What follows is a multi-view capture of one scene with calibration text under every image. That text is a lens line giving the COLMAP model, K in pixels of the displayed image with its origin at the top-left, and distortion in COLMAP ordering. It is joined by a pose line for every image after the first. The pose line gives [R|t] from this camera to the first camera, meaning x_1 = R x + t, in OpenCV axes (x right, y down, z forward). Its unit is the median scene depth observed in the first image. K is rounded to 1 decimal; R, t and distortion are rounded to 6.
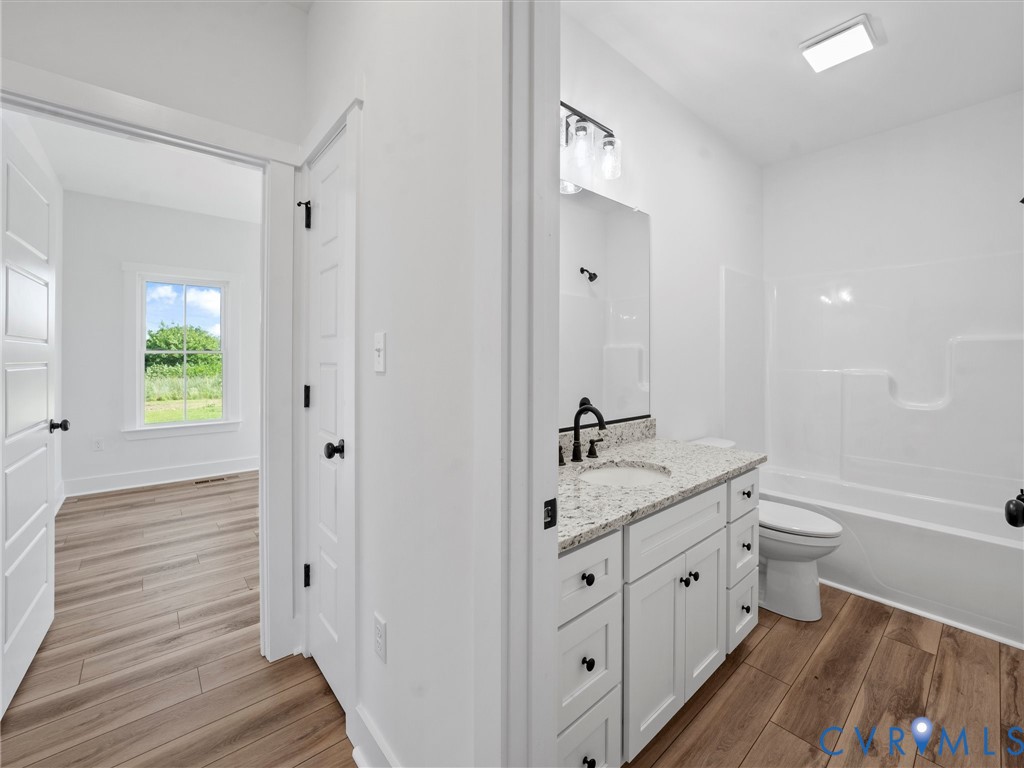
lens RADIAL K [[417.4, 0, 512.5], [0, 417.4, 359.0], [0, 0, 1]] dist [-0.029528, 0.006254]
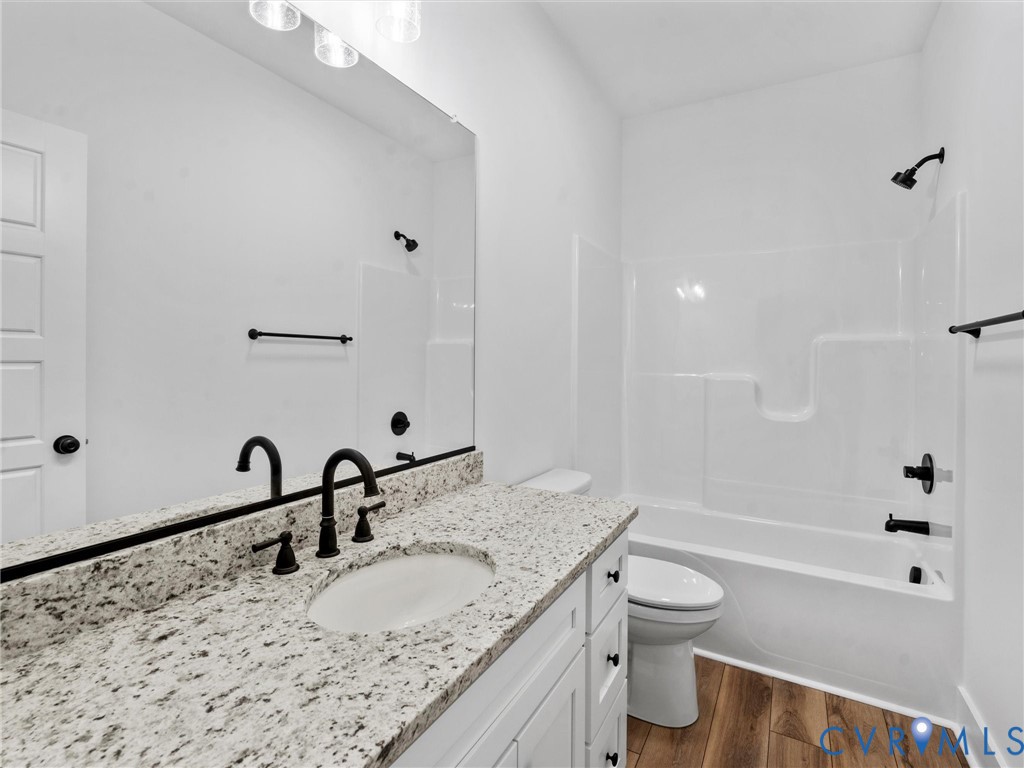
lens RADIAL K [[505.0, 0, 512.7], [0, 505.0, 374.9], [0, 0, 1]] dist [-0.006045, -0.000270]
pose [[0.937467, -0.003730, 0.348053, 0.131490], [-0.007471, 0.999497, 0.030834, -0.001526], [-0.347993, -0.031506, 0.936968, 0.285757]]
